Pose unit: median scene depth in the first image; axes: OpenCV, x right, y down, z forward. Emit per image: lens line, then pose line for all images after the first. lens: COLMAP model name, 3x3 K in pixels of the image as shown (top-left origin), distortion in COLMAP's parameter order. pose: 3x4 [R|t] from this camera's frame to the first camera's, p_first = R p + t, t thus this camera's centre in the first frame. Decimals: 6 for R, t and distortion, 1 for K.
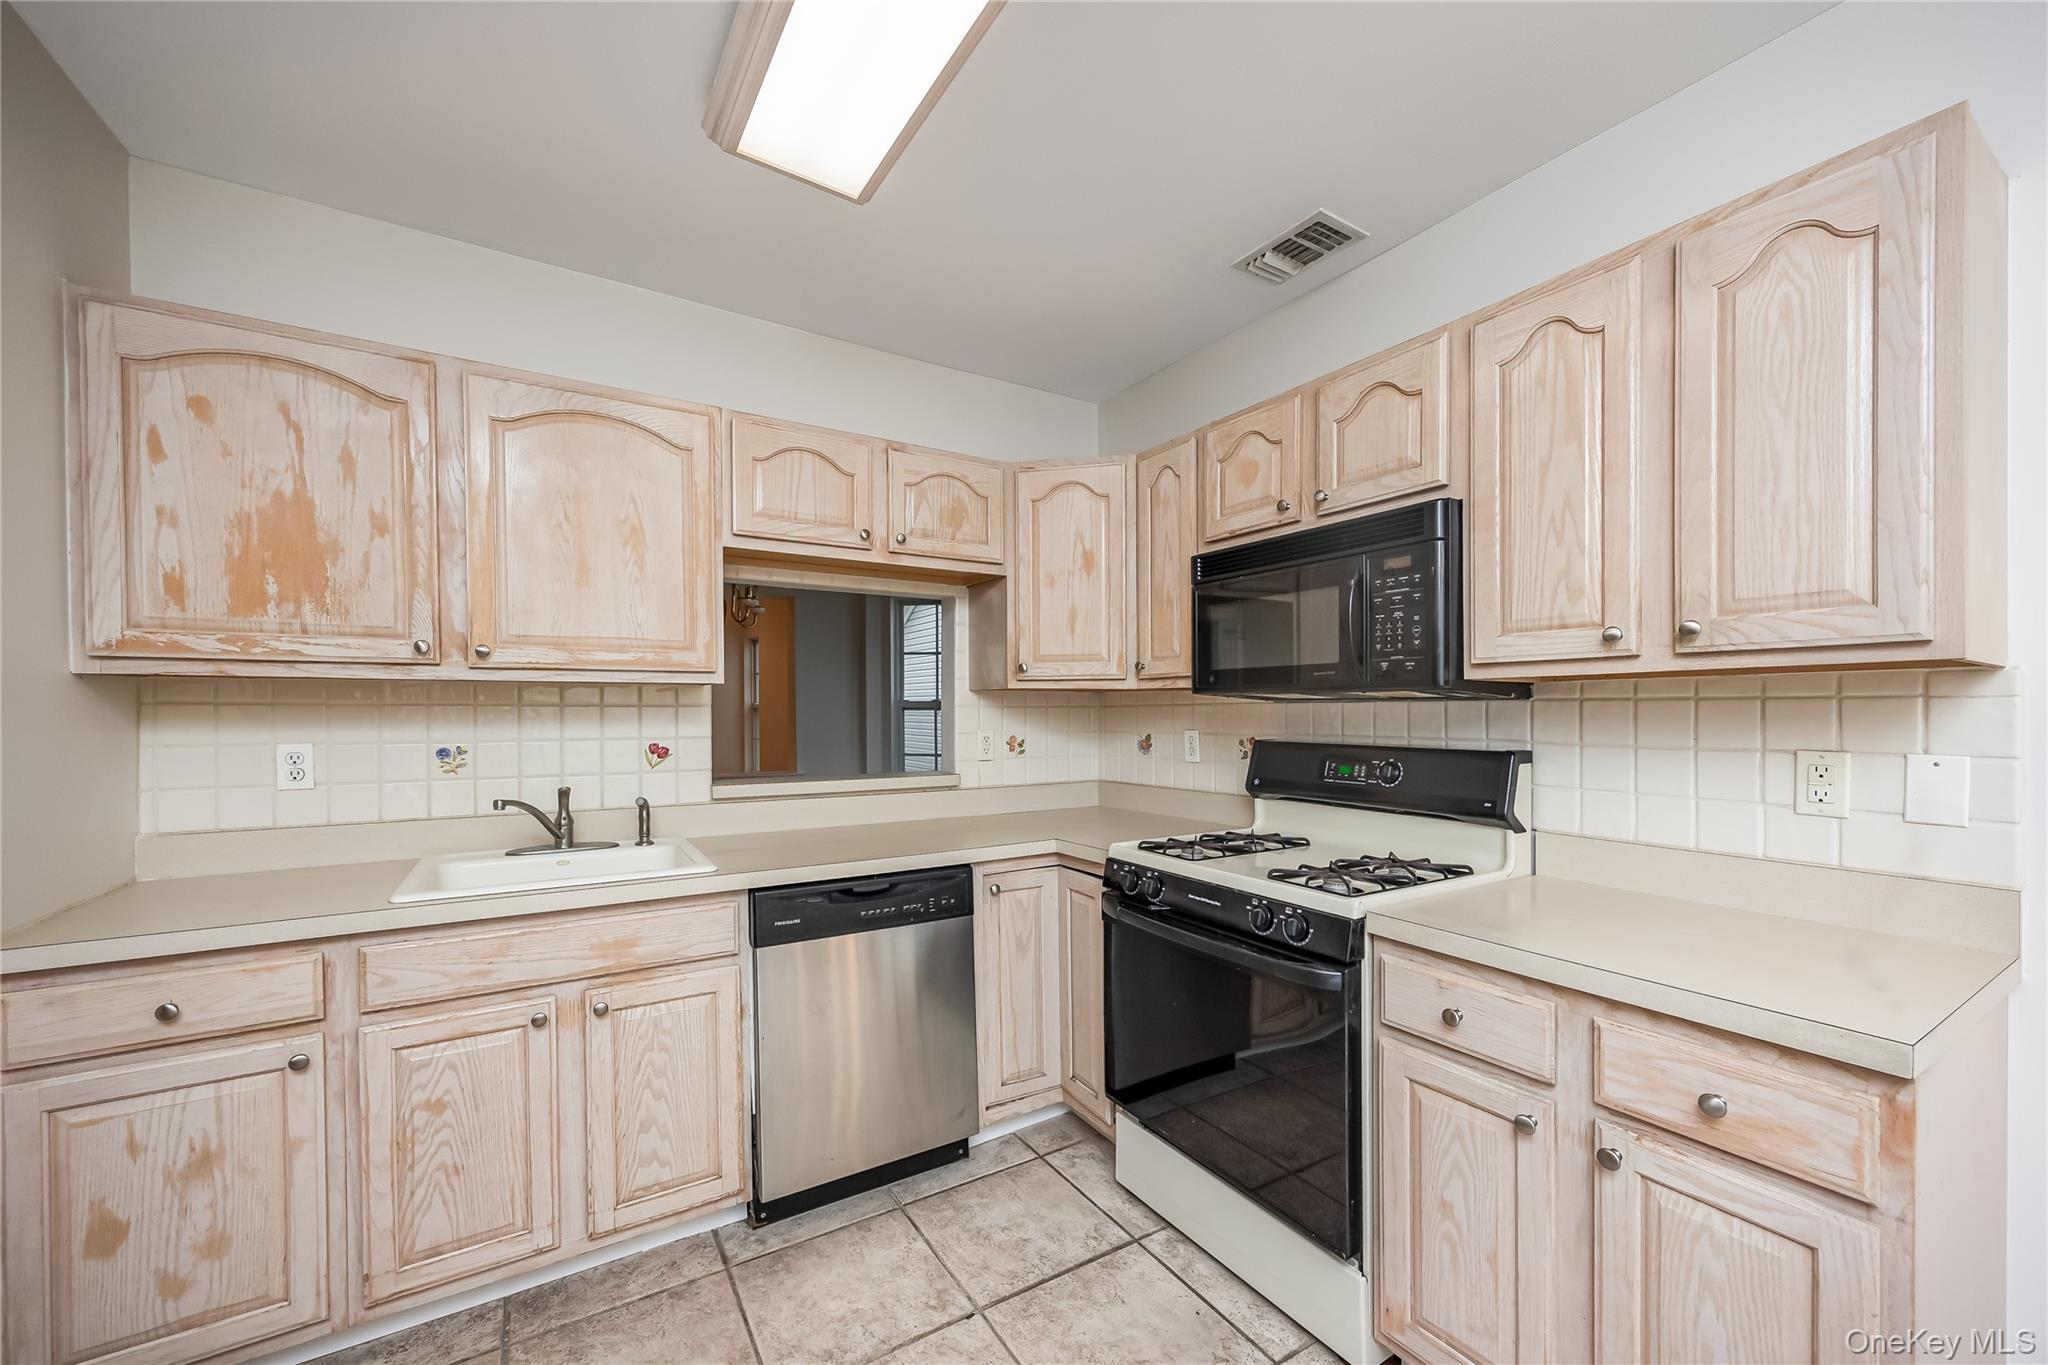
lens RADIAL K [[795.2, 0, 1022.9], [0, 795.2, 719.6], [0, 0, 1]] dist [-0.000656, 0.004498]
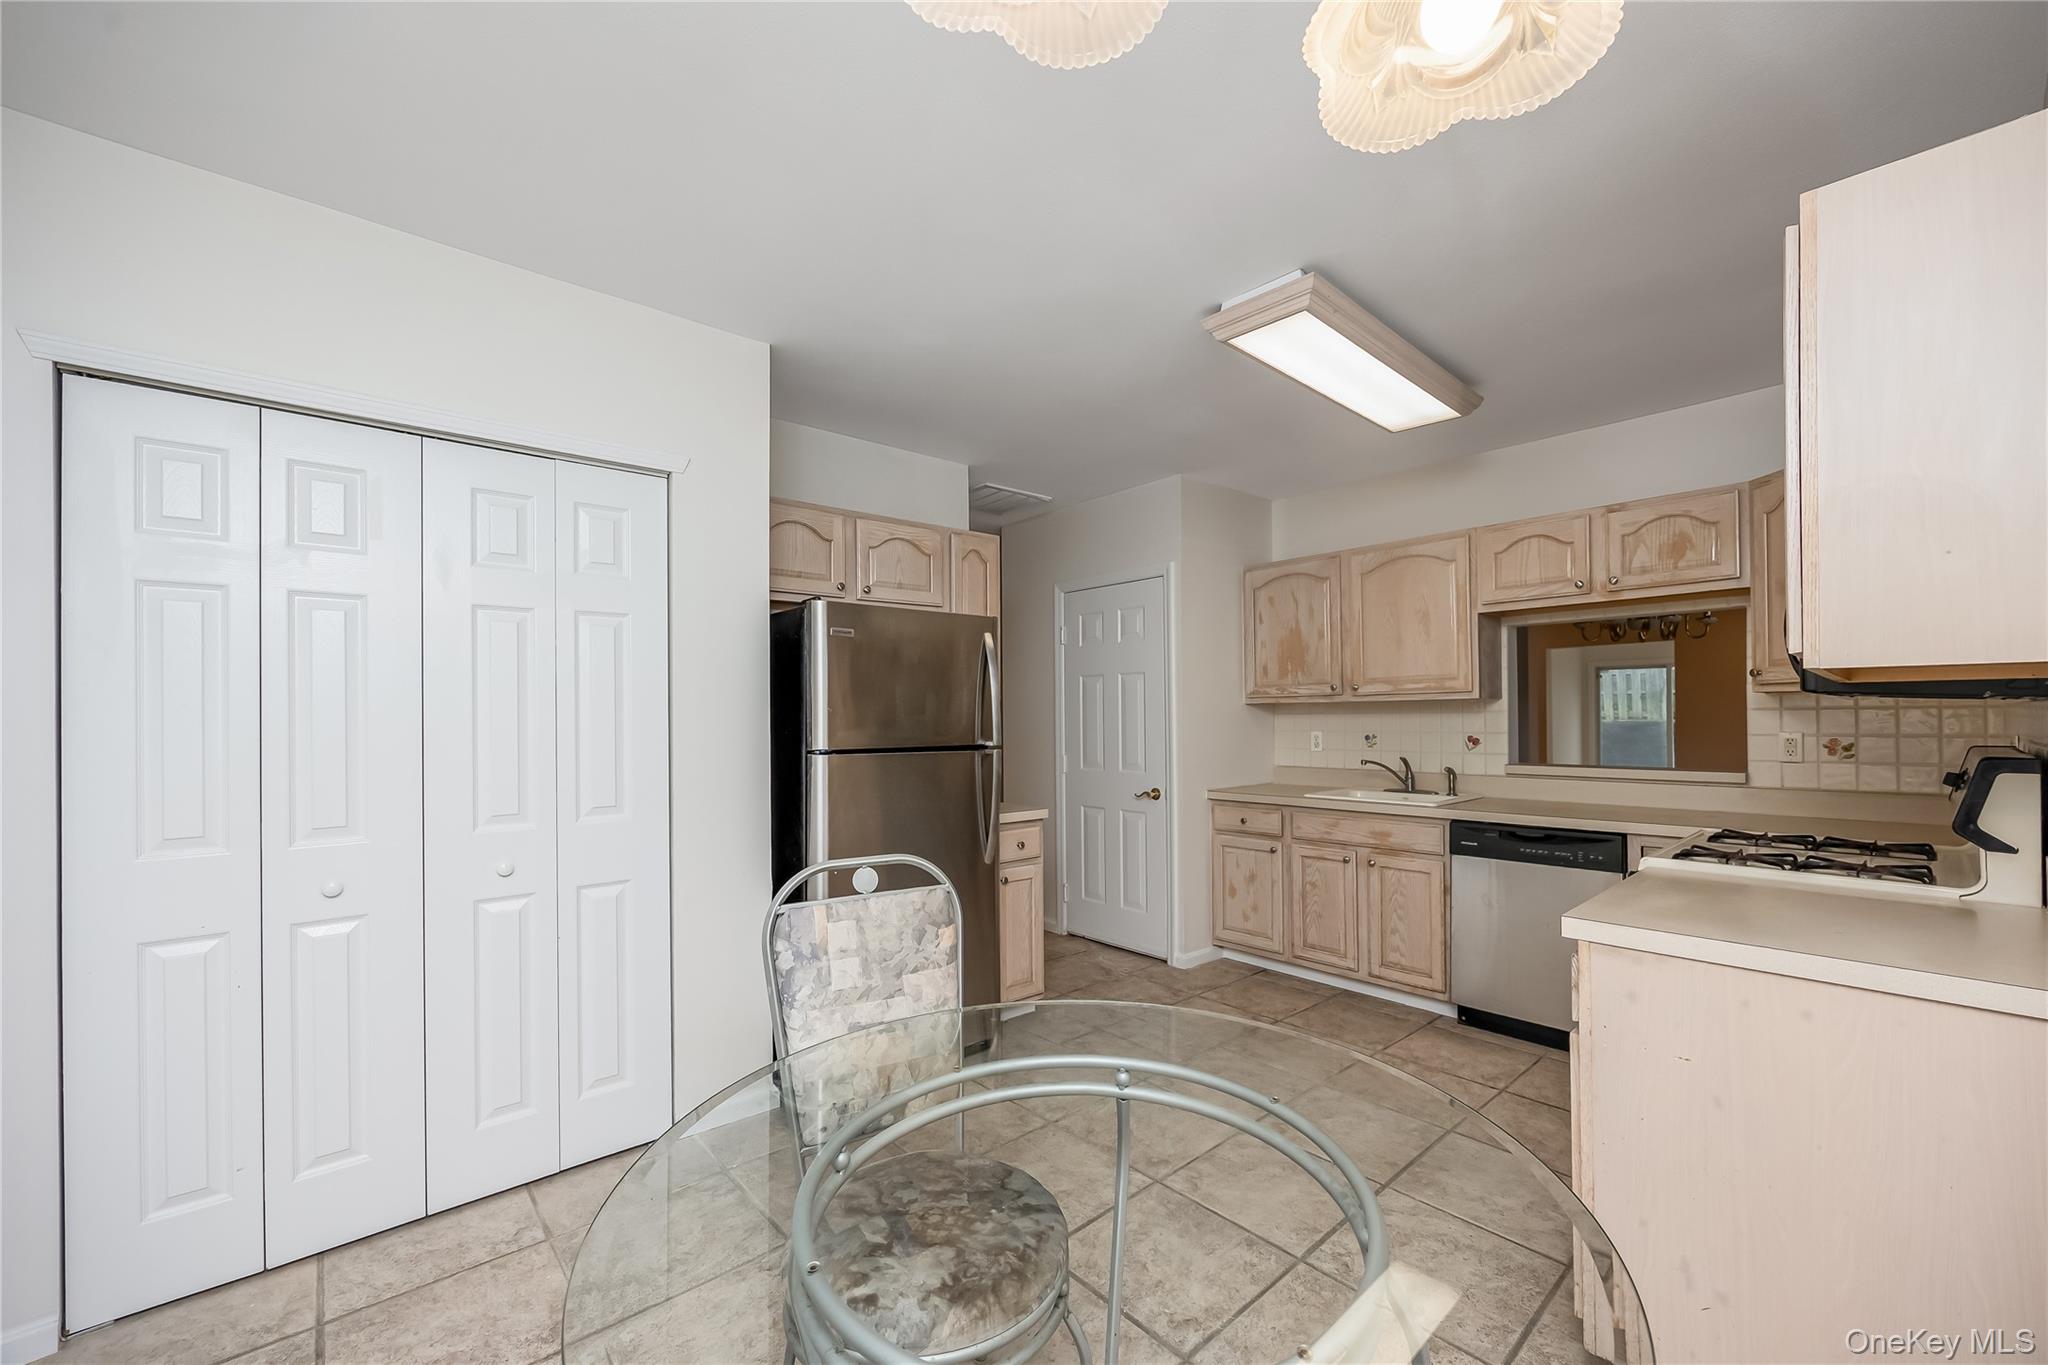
lens RADIAL K [[815.9, 0, 1024.5], [0, 815.9, 695.3], [0, 0, 1]] dist [-0.000172, -0.000182]
pose [[0.160869, -0.030673, -0.986499, 1.318125], [-0.005282, 0.999476, -0.031938, 0.007181], [0.986962, 0.010349, 0.160622, -0.200835]]
